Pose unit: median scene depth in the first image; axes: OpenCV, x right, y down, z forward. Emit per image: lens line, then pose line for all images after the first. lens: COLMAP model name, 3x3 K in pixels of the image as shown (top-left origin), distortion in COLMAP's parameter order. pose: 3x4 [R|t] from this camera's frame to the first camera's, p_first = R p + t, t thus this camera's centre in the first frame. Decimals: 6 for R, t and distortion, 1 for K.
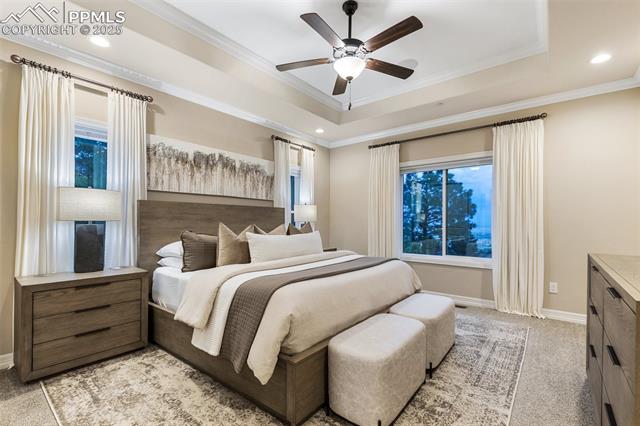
lens RADIAL K [[284.6, 0, 322.7], [0, 284.6, 218.3], [0, 0, 1]] dist [0.000523, -0.000538]
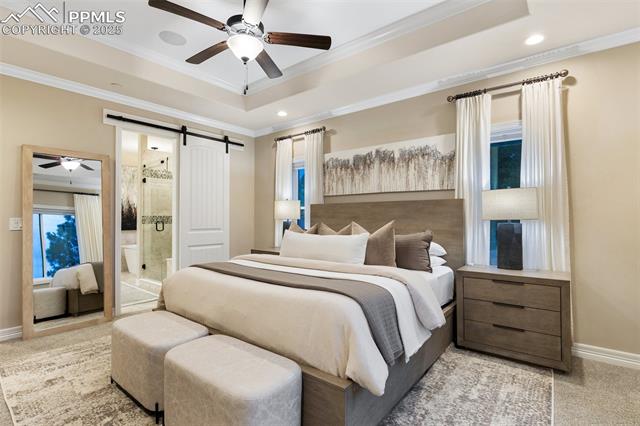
lens RADIAL K [[300.0, 0, 322.6], [0, 300.0, 213.7], [0, 0, 1]] dist [-0.029490, 0.000765]
pose [[0.017061, -0.023730, -0.999573, 0.660024], [0.011435, 0.999658, -0.023536, 0.013778], [0.999789, -0.011028, 0.017326, 0.805576]]
